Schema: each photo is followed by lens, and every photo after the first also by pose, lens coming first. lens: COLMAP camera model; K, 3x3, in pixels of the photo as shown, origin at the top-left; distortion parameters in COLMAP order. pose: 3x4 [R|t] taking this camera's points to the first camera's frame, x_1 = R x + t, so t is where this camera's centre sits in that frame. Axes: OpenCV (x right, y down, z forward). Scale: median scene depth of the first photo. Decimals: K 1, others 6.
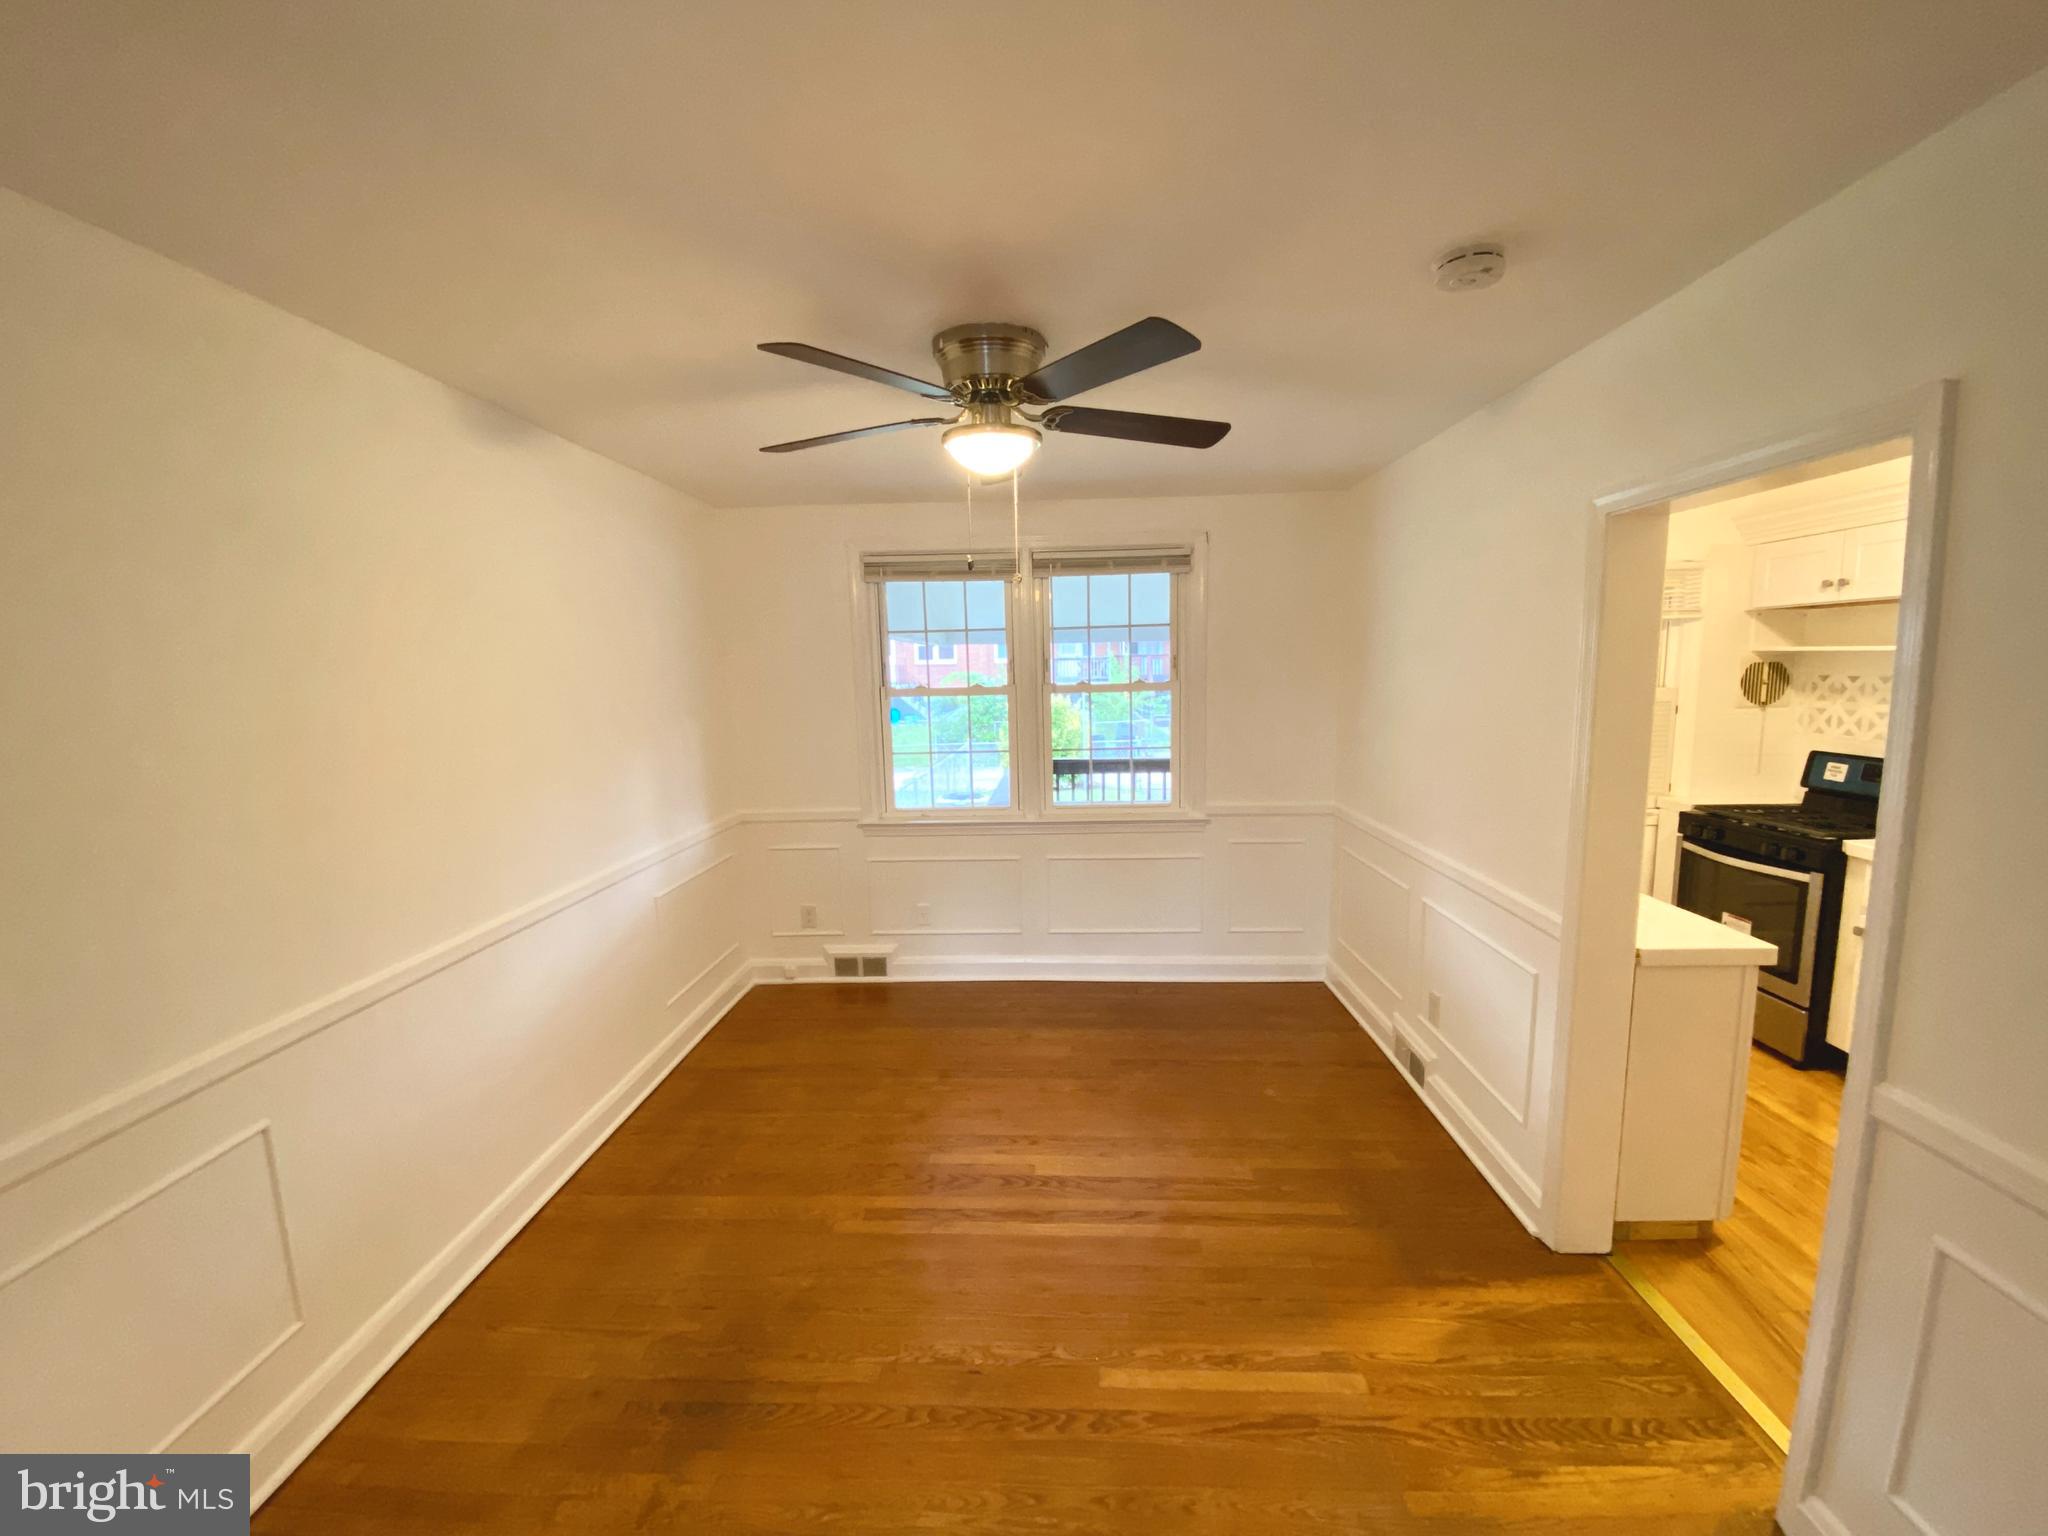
lens RADIAL K [[847.5, 0, 1024.0], [0, 847.5, 768.0], [0, 0, 1]] dist [-0.000679, -0.000073]
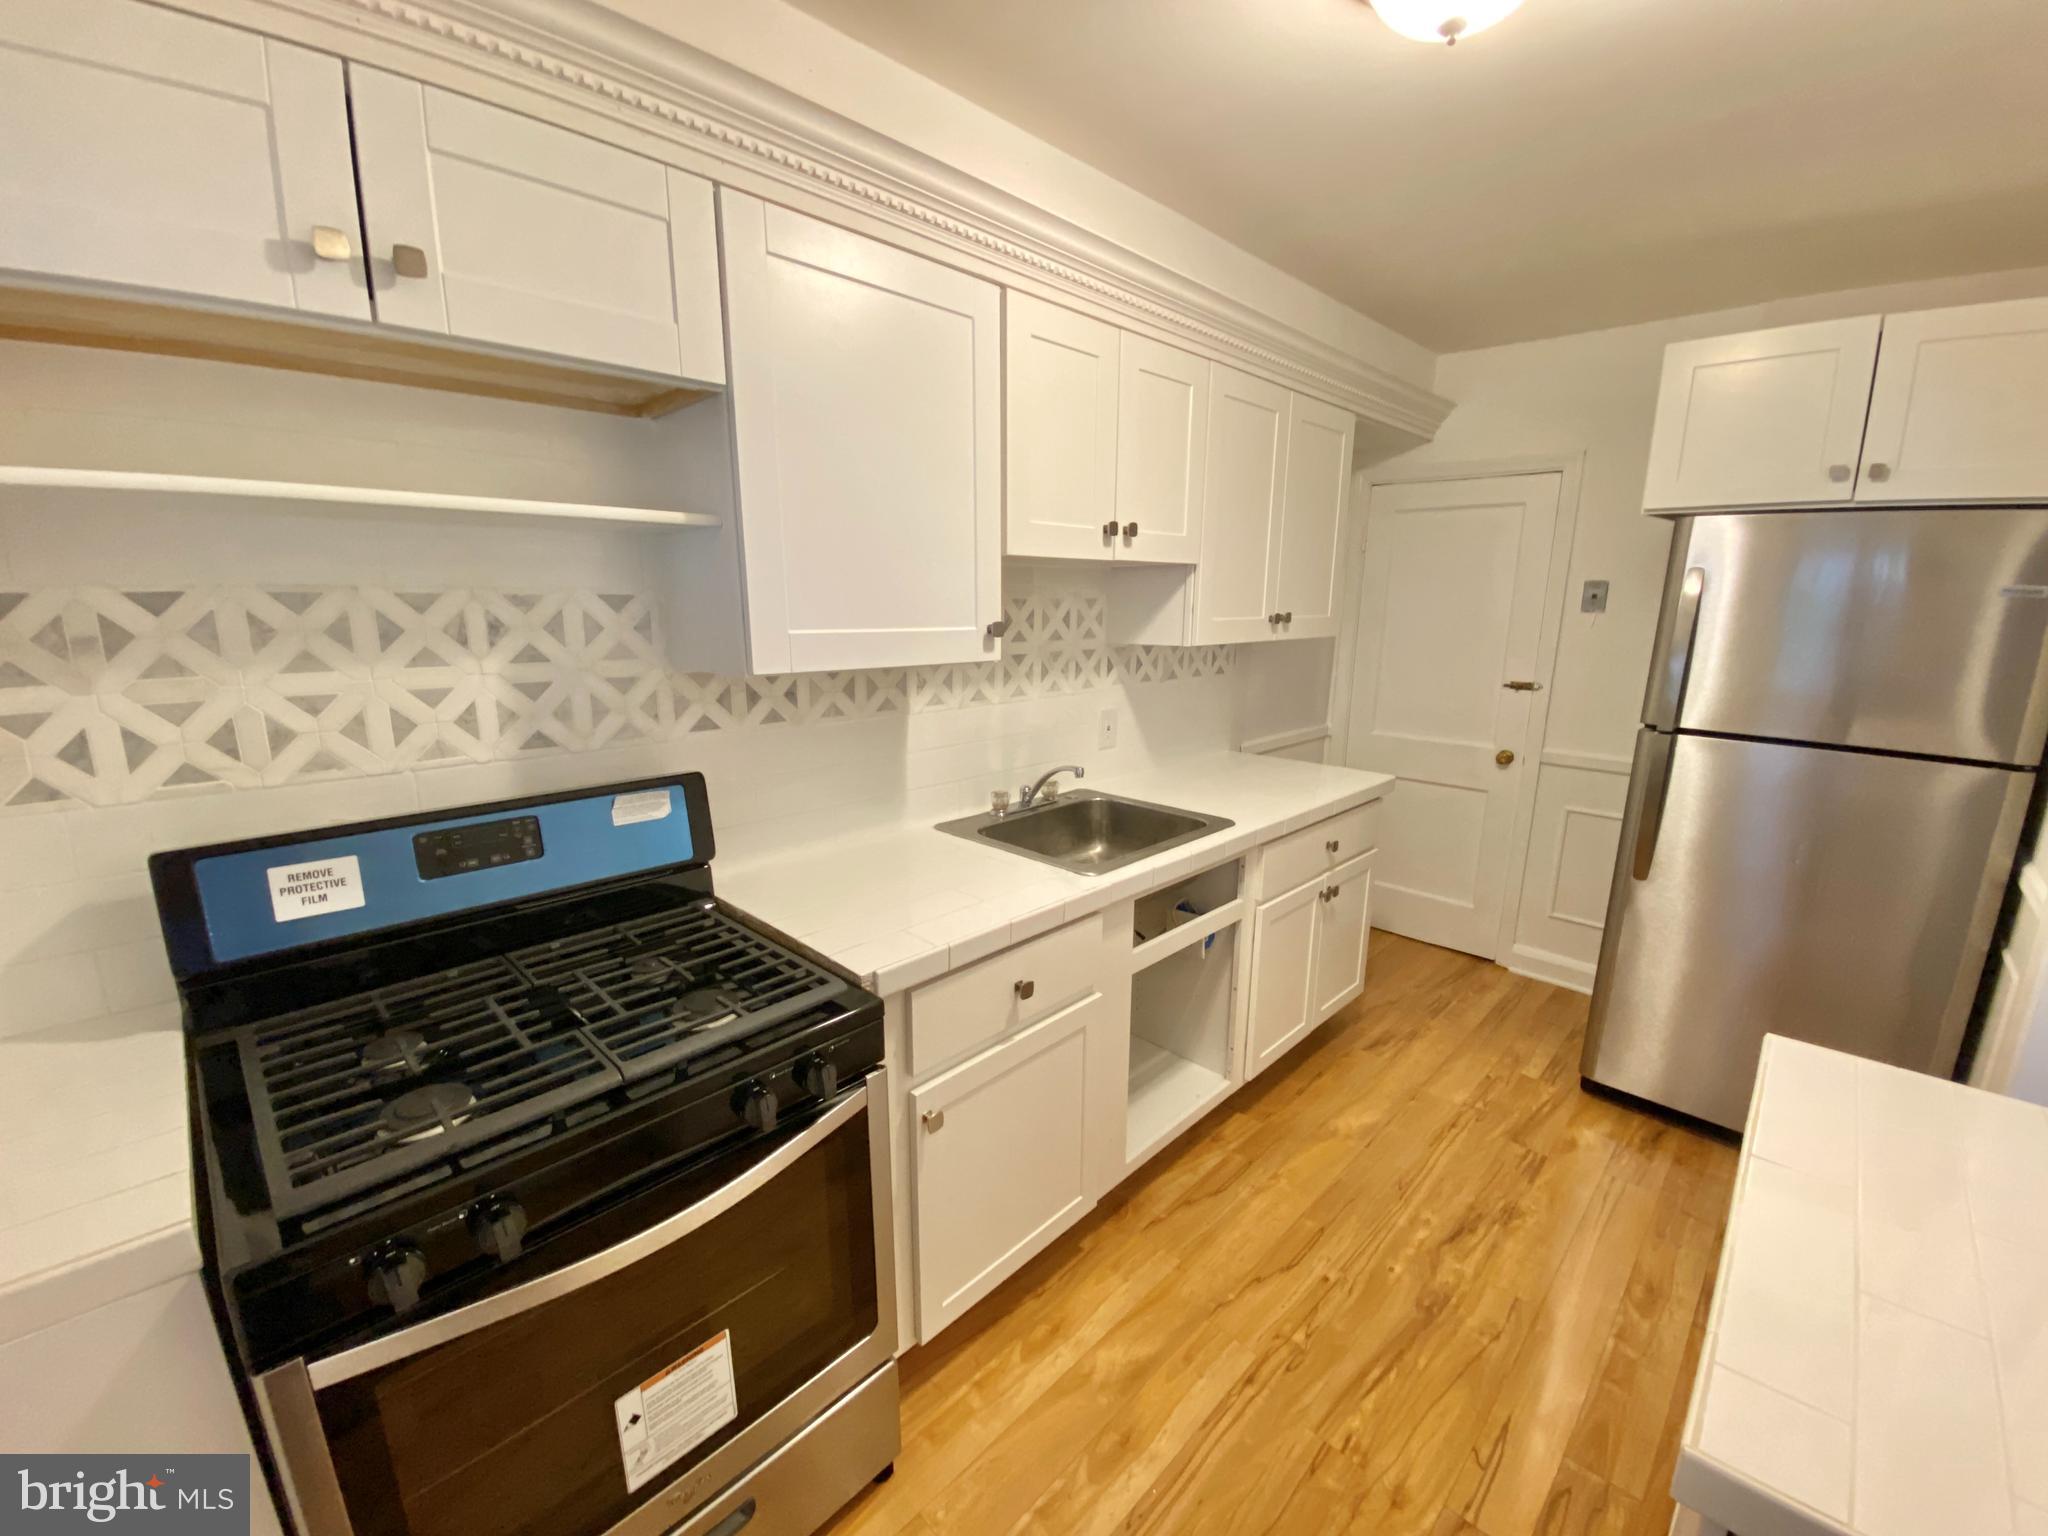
lens RADIAL K [[847.5, 0, 1024.0], [0, 847.5, 768.0], [0, 0, 1]] dist [-0.000679, -0.000073]
pose [[-0.749457, -0.120401, 0.651013, 0.542407], [0.100617, 0.951188, 0.291748, -0.105070], [-0.654362, 0.284156, -0.700761, 1.023070]]
